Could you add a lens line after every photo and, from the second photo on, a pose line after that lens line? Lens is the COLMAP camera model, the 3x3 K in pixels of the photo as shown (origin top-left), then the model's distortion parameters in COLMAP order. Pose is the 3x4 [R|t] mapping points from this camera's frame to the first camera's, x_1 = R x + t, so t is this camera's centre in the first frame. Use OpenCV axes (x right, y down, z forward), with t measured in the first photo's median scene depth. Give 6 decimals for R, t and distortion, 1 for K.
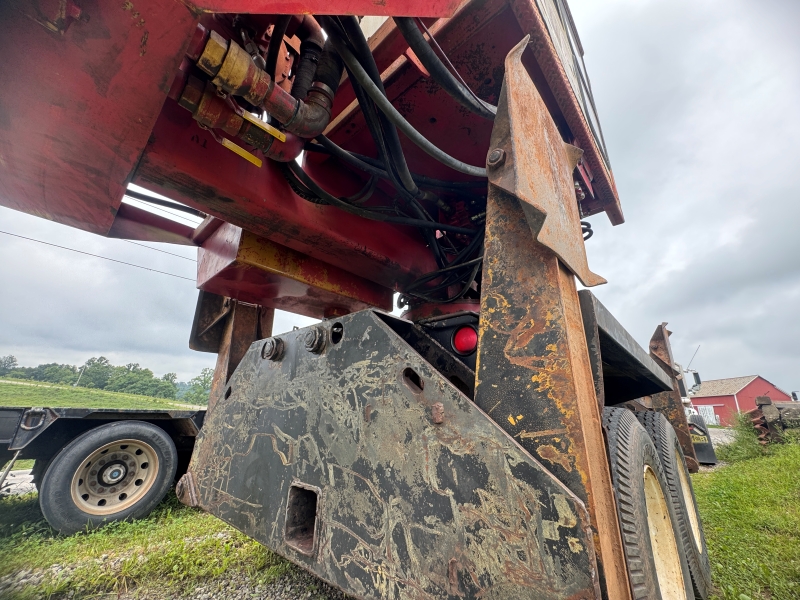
lens RADIAL K [[320.9, 0, 400.0], [0, 320.9, 300.0], [0, 0, 1]] dist [0.011572, -0.008763]
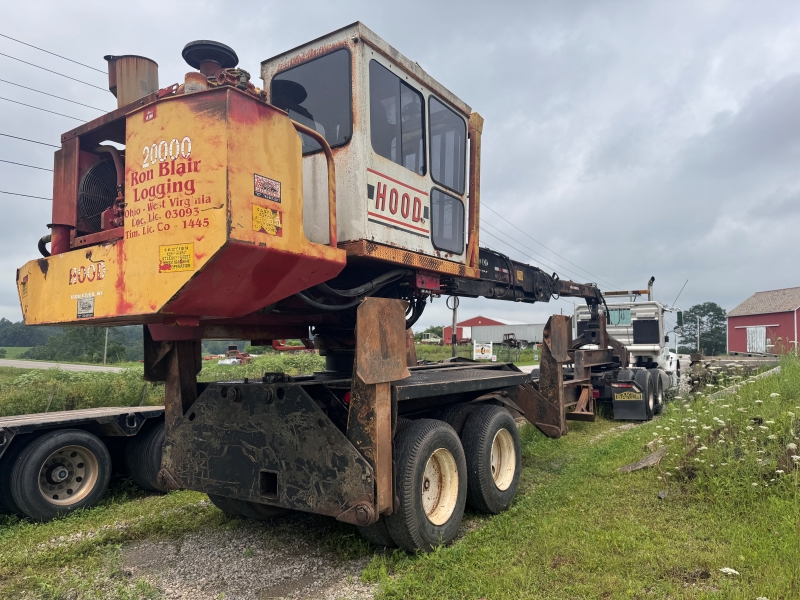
lens RADIAL K [[559.6, 0, 402.4], [0, 559.6, 297.2], [0, 0, 1]] dist [0.123159, -0.191894]
pose [[0.987673, -0.025972, 0.154360, 0.007694], [-0.013061, 0.969025, 0.246618, -1.355830], [-0.155984, -0.245594, 0.956741, -2.250073]]
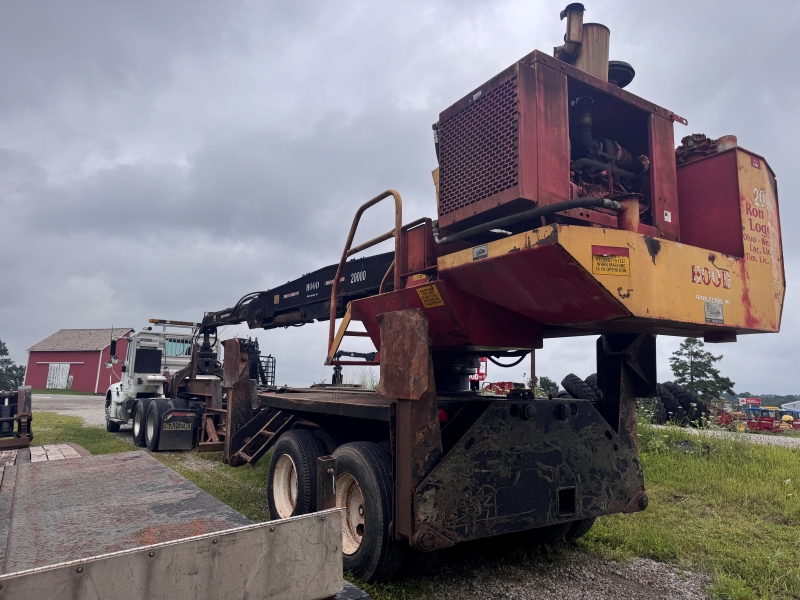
lens RADIAL K [[554.9, 0, 398.7], [0, 554.9, 297.7], [0, 0, 1]] dist [0.066488, -0.075552]
pose [[0.242118, 0.127750, 0.961800, -4.057847], [-0.329618, 0.943166, -0.042299, -0.041445], [-0.912541, -0.306785, 0.270466, 1.380673]]
